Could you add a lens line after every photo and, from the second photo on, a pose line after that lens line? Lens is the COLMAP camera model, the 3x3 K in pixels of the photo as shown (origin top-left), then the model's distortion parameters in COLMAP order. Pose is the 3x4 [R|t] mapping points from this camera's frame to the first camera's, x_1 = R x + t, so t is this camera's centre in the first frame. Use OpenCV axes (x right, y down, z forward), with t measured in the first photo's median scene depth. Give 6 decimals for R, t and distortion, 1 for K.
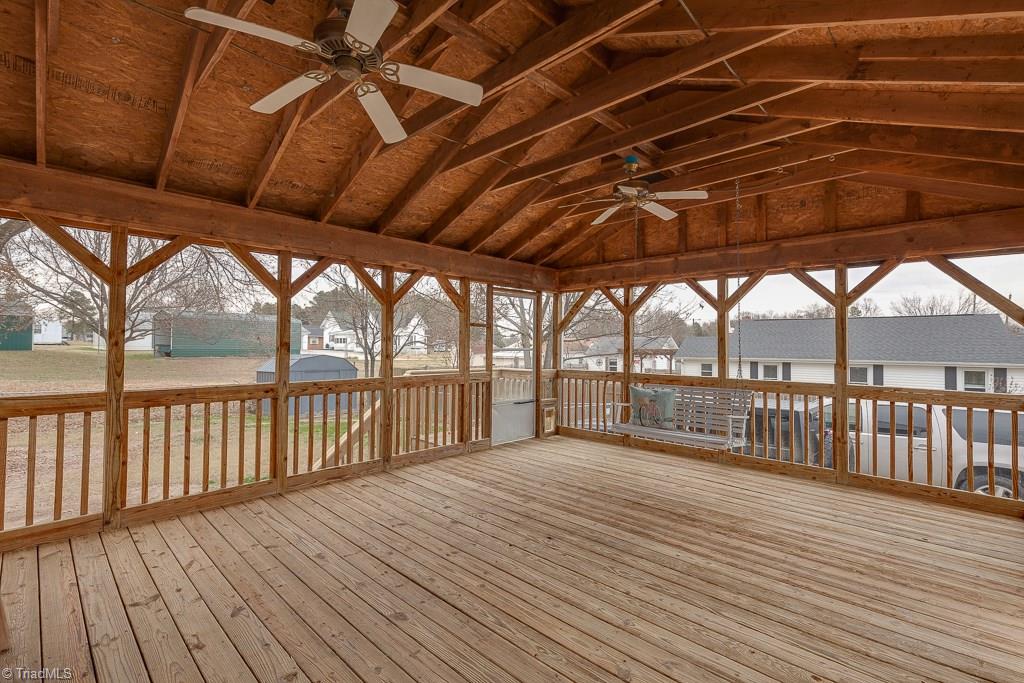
lens RADIAL K [[467.4, 0, 500.7], [0, 467.4, 339.1], [0, 0, 1]] dist [0.002388, 0.000314]
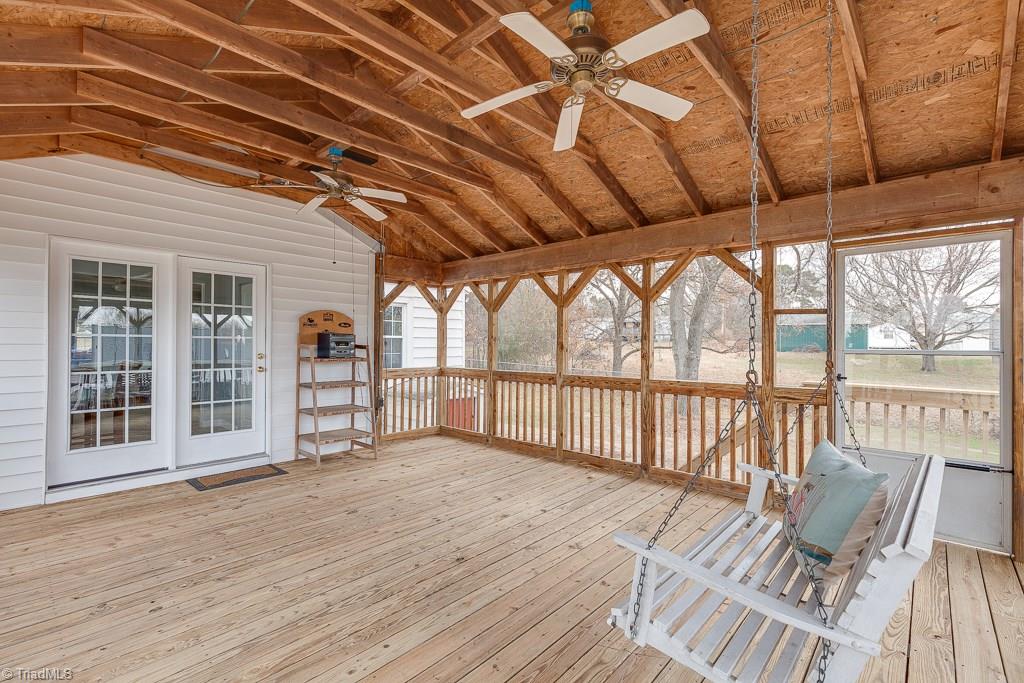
lens RADIAL K [[457.3, 0, 517.1], [0, 457.3, 341.6], [0, 0, 1]] dist [0.001165, -0.000038]
pose [[0.048855, -0.007736, -0.998776, 0.714823], [0.001459, 0.999969, -0.007674, 0.017631], [0.998805, -0.001083, 0.048865, 0.783463]]
